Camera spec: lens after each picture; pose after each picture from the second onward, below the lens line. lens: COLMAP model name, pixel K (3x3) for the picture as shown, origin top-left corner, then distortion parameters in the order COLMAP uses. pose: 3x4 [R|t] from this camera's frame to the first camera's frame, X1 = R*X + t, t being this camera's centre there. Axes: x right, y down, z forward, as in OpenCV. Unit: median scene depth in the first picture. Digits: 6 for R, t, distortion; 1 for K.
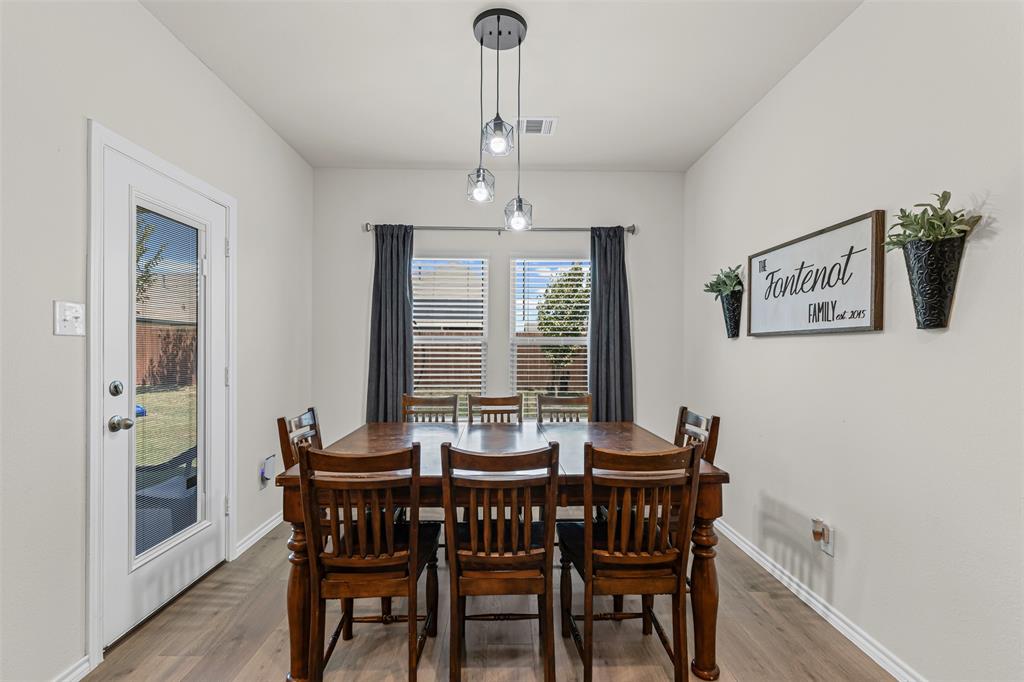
lens RADIAL K [[453.8, 0, 512.0], [0, 453.8, 341.0], [0, 0, 1]] dist [0.000089, 0.000043]
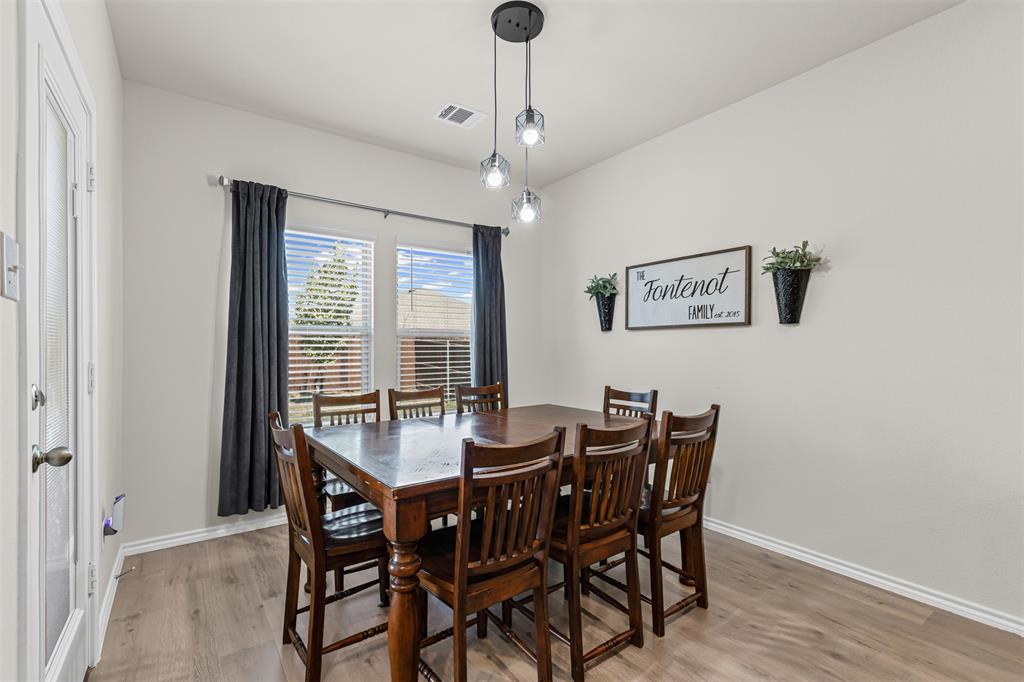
lens RADIAL K [[455.0, 0, 512.6], [0, 455.0, 344.2], [0, 0, 1]] dist [0.001514, 0.000112]
pose [[0.824685, -0.002375, 0.565588, -0.539894], [-0.002596, 0.999965, 0.007984, 0.024297], [-0.565587, -0.008053, 0.824649, 0.141182]]
